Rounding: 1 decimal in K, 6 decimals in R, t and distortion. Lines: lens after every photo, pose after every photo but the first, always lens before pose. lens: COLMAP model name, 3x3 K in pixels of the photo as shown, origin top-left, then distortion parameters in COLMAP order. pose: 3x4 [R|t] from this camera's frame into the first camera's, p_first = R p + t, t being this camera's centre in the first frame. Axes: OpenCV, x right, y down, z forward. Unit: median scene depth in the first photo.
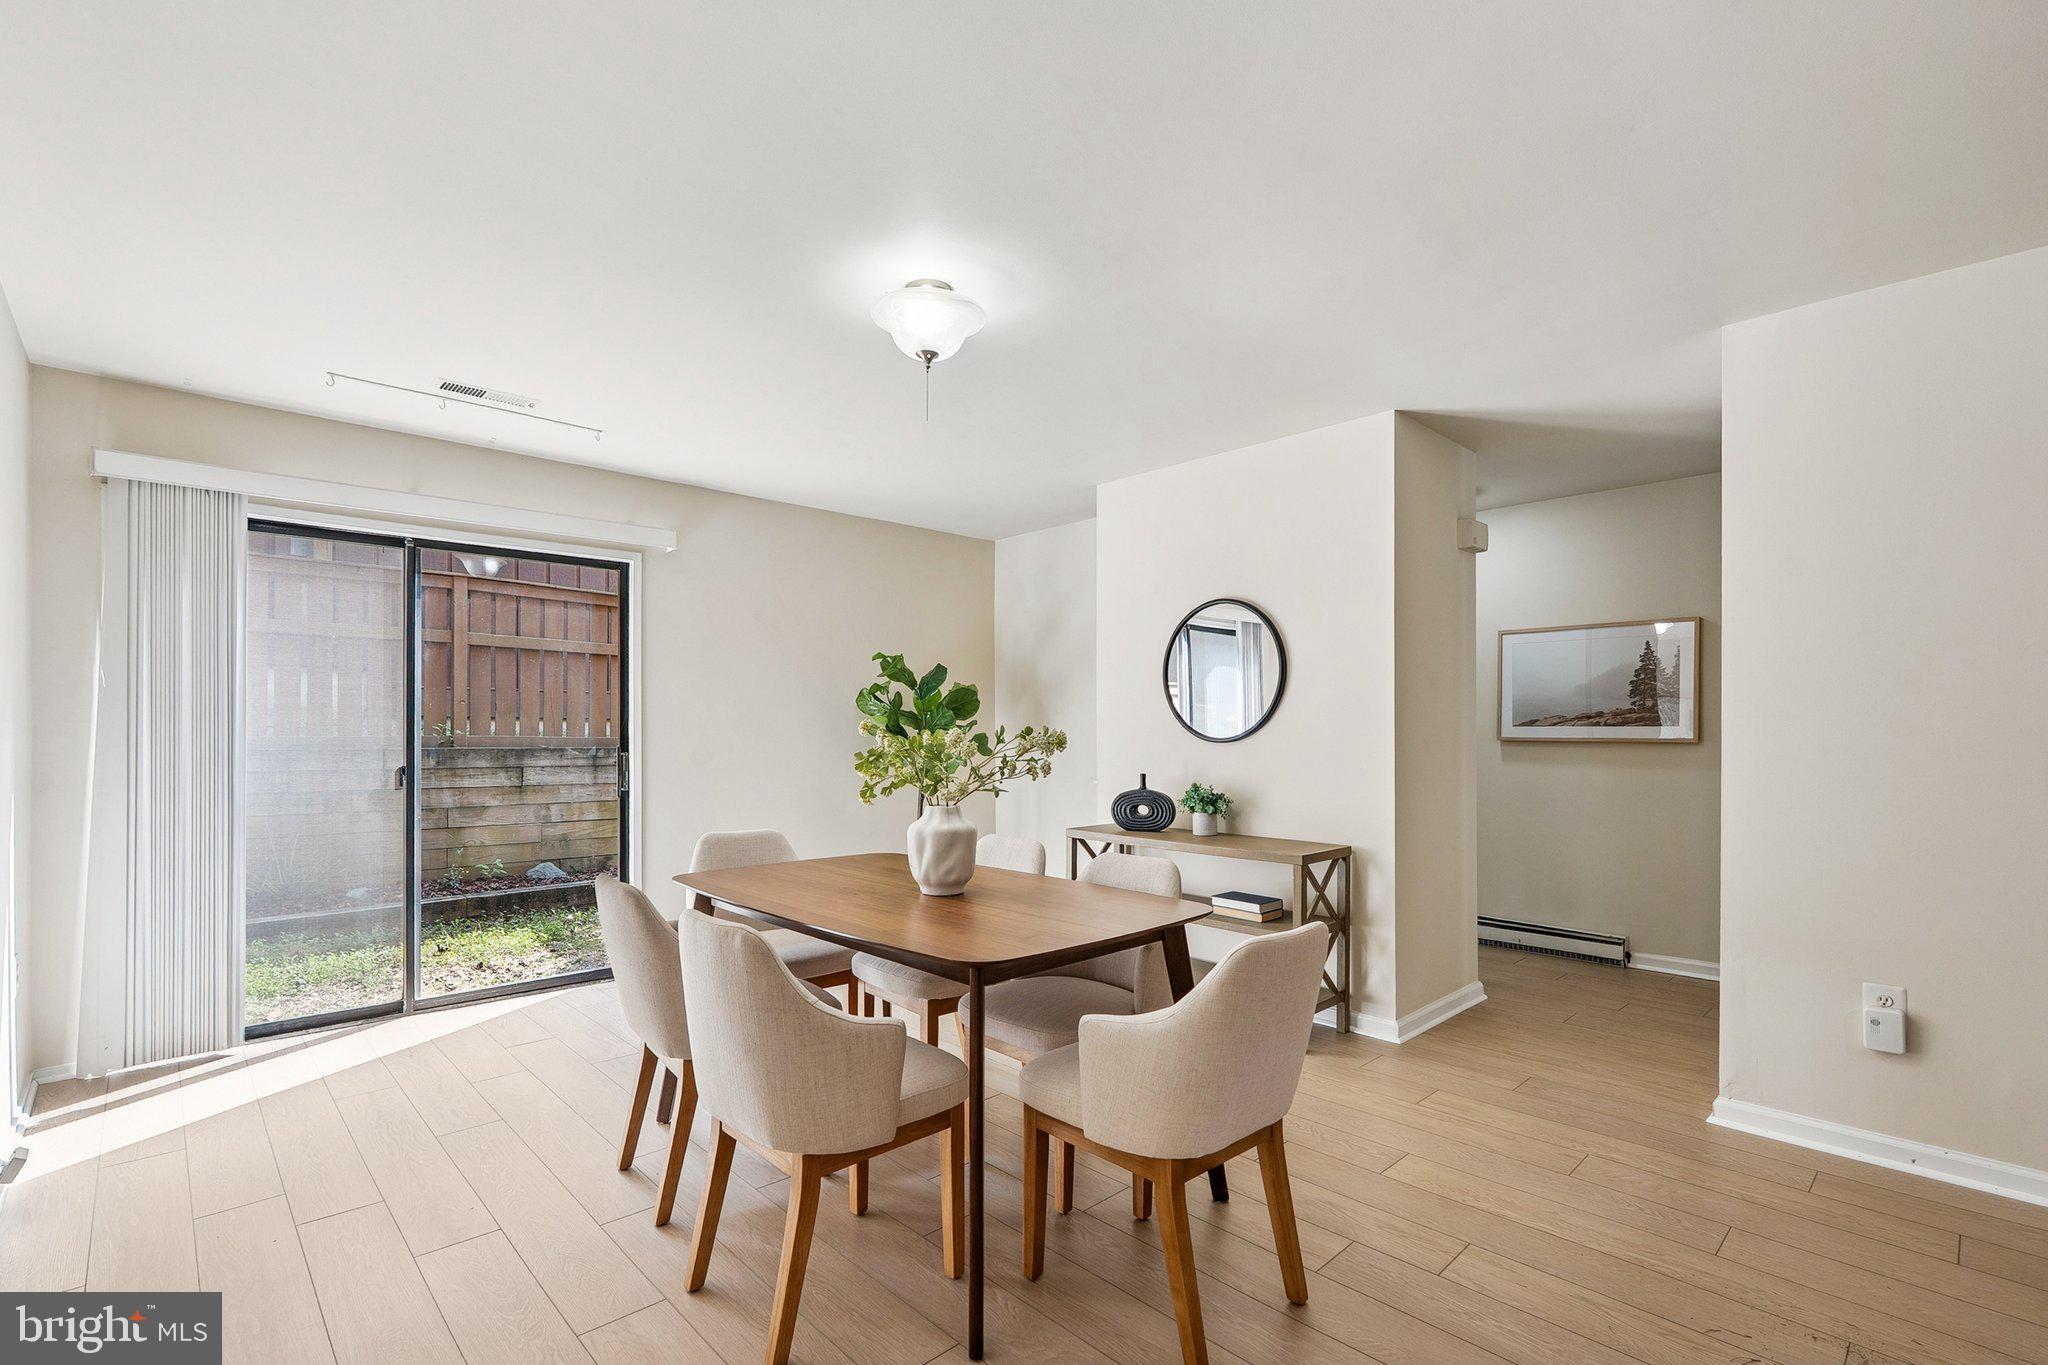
lens RADIAL K [[915.9, 0, 999.3], [0, 915.9, 724.8], [0, 0, 1]] dist [-0.006209, 0.001290]
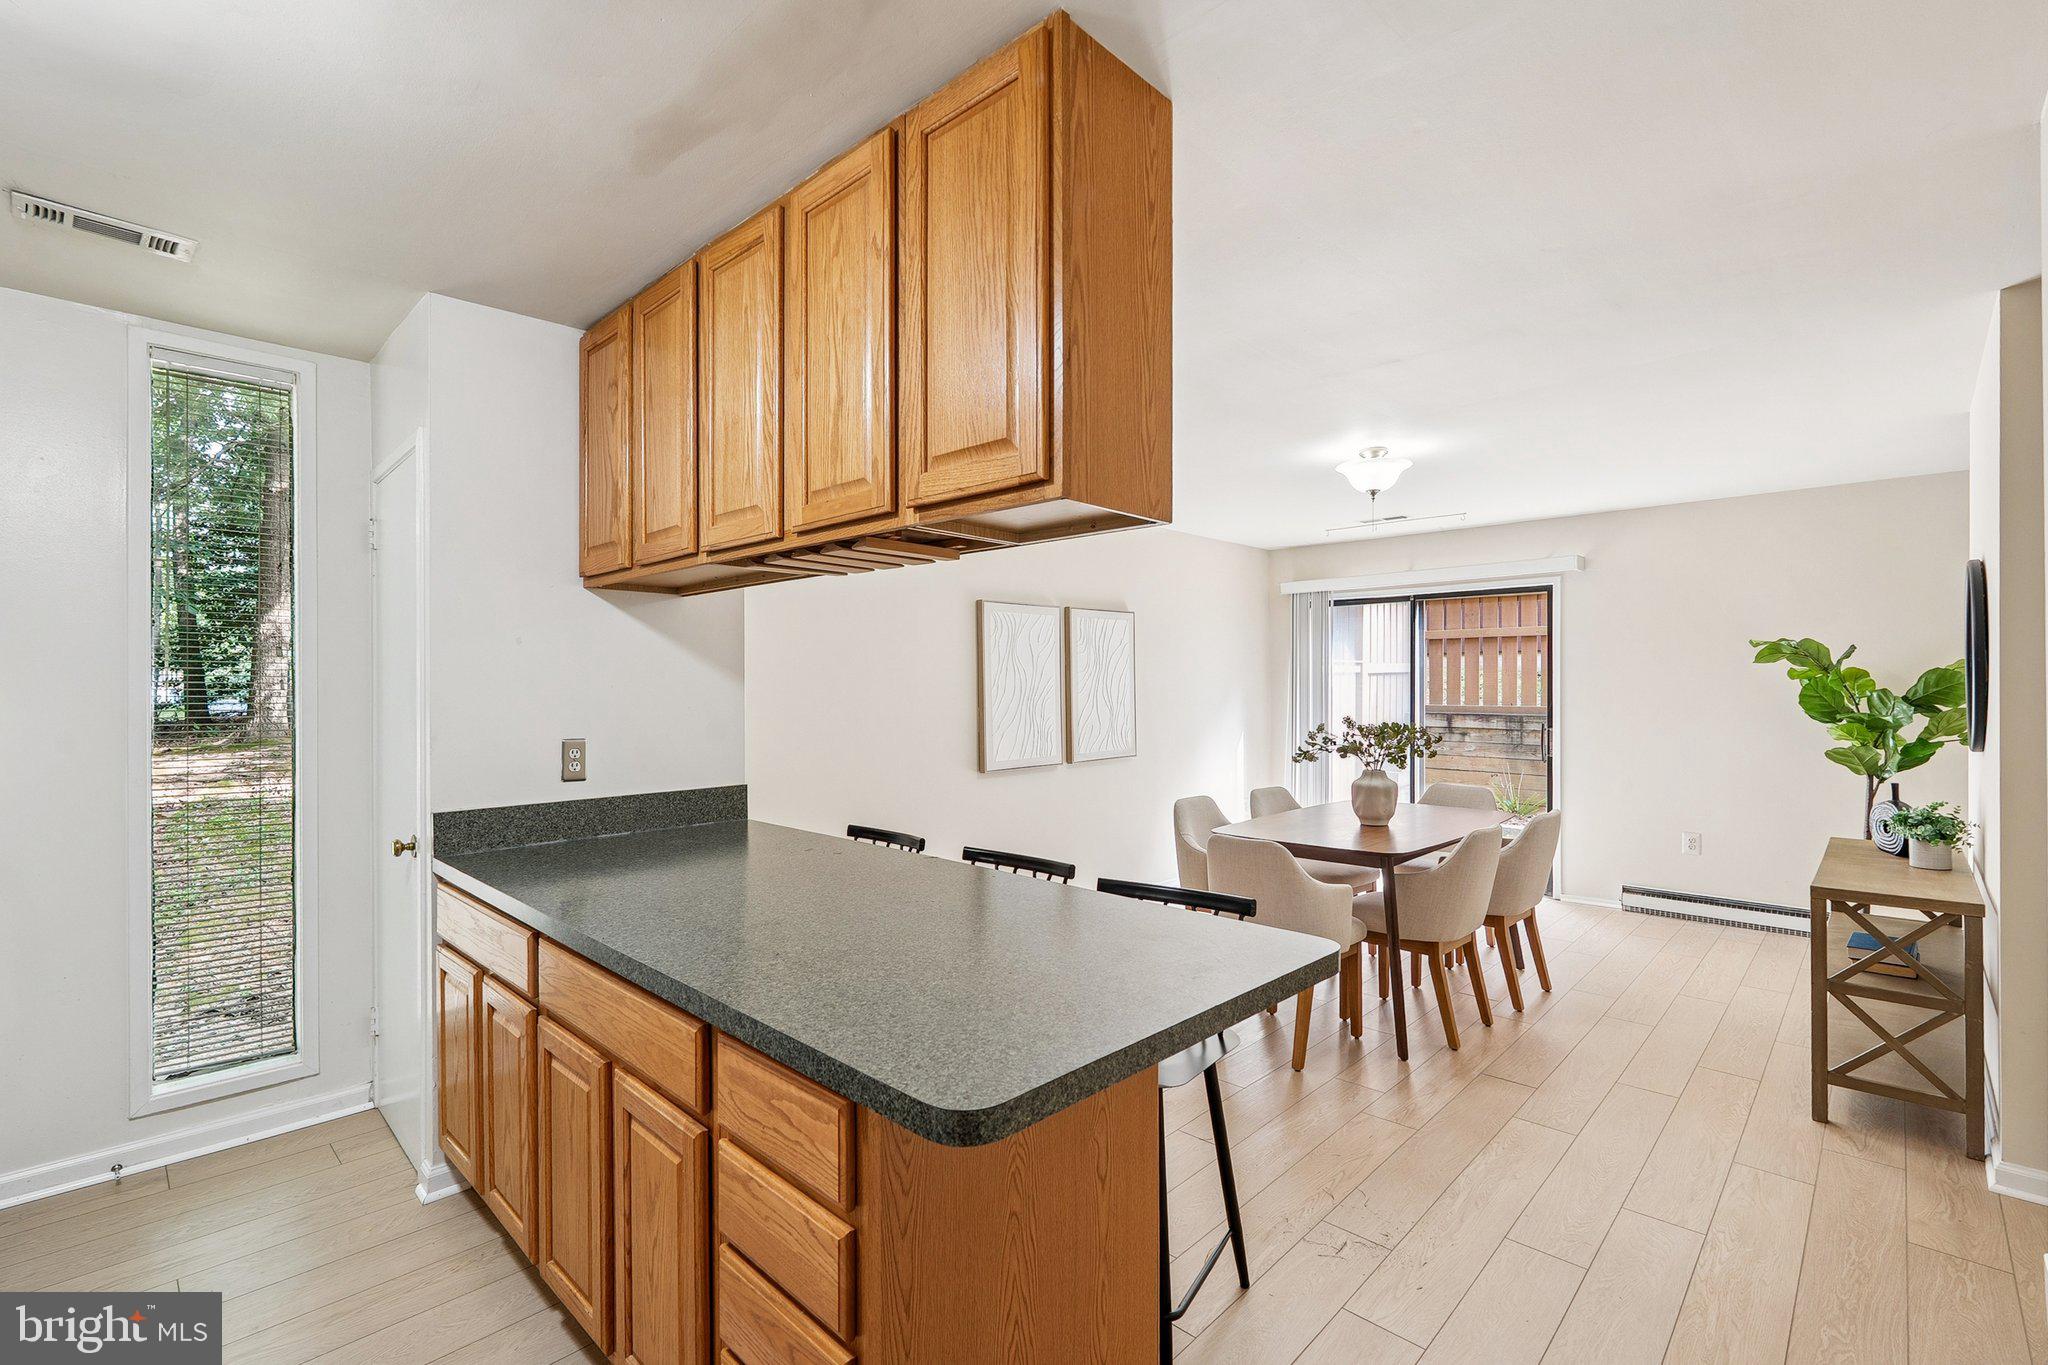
lens RADIAL K [[915.9, 0, 1020.2], [0, 915.9, 686.1], [0, 0, 1]] dist [-0.006209, 0.001290]
pose [[0.046791, 0.001741, -0.998903, 0.981165], [0.003529, 0.999992, 0.001908, -0.039196], [0.998898, -0.003614, 0.046784, 0.182974]]
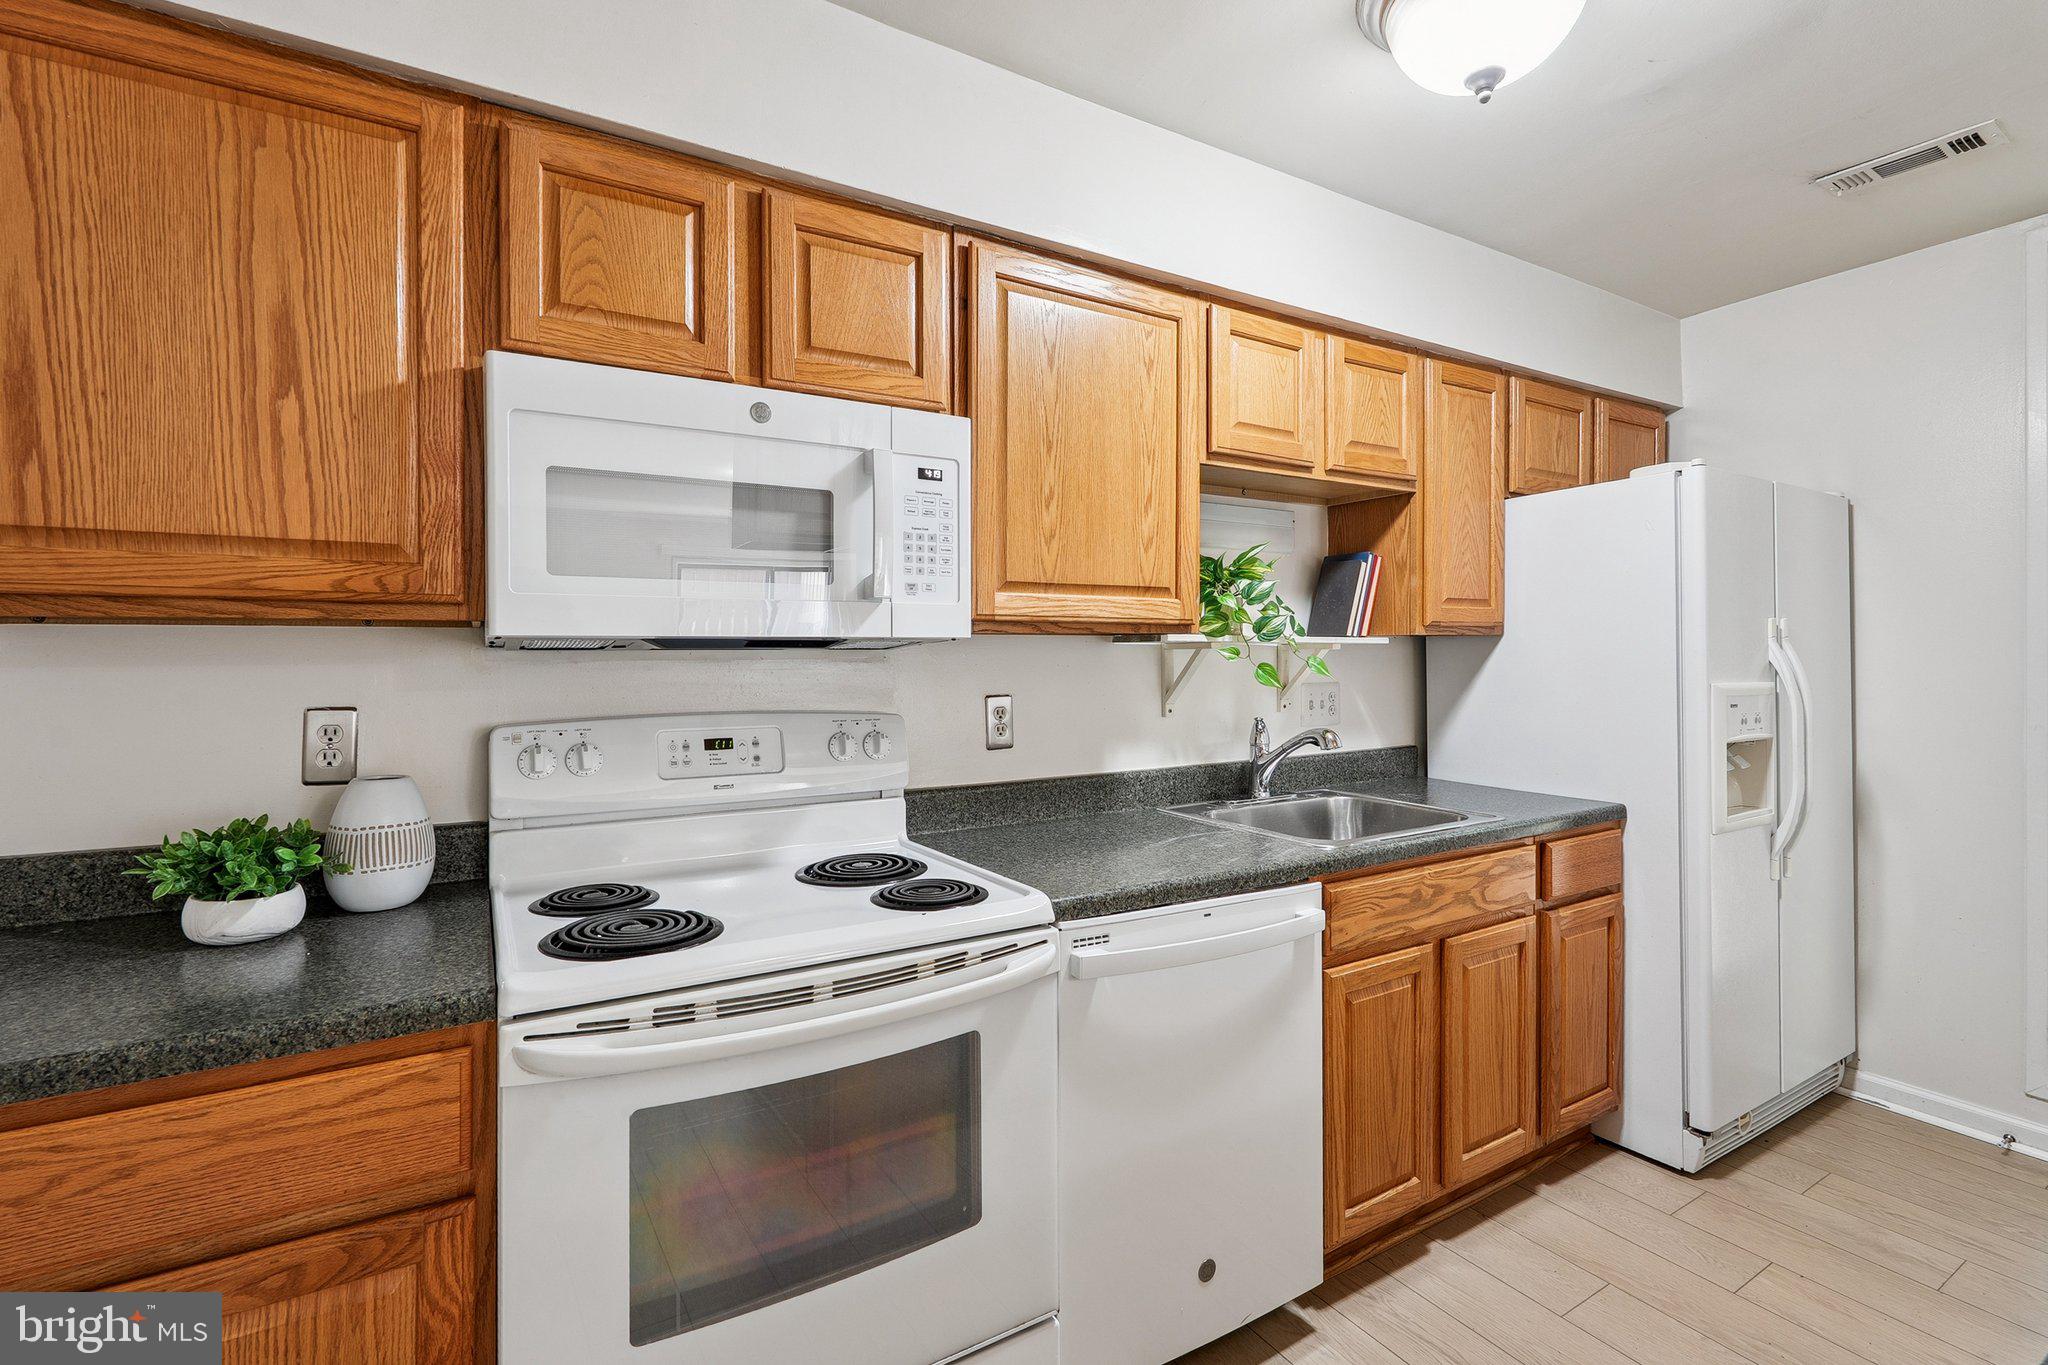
lens RADIAL K [[915.9, 0, 1028.8], [0, 915.9, 661.9], [0, 0, 1]] dist [-0.006209, 0.001290]
pose [[-0.977891, 0.005826, 0.209032, 0.813644], [0.005046, 0.999978, -0.004263, -0.015784], [-0.209052, -0.003114, -0.977900, 0.302108]]
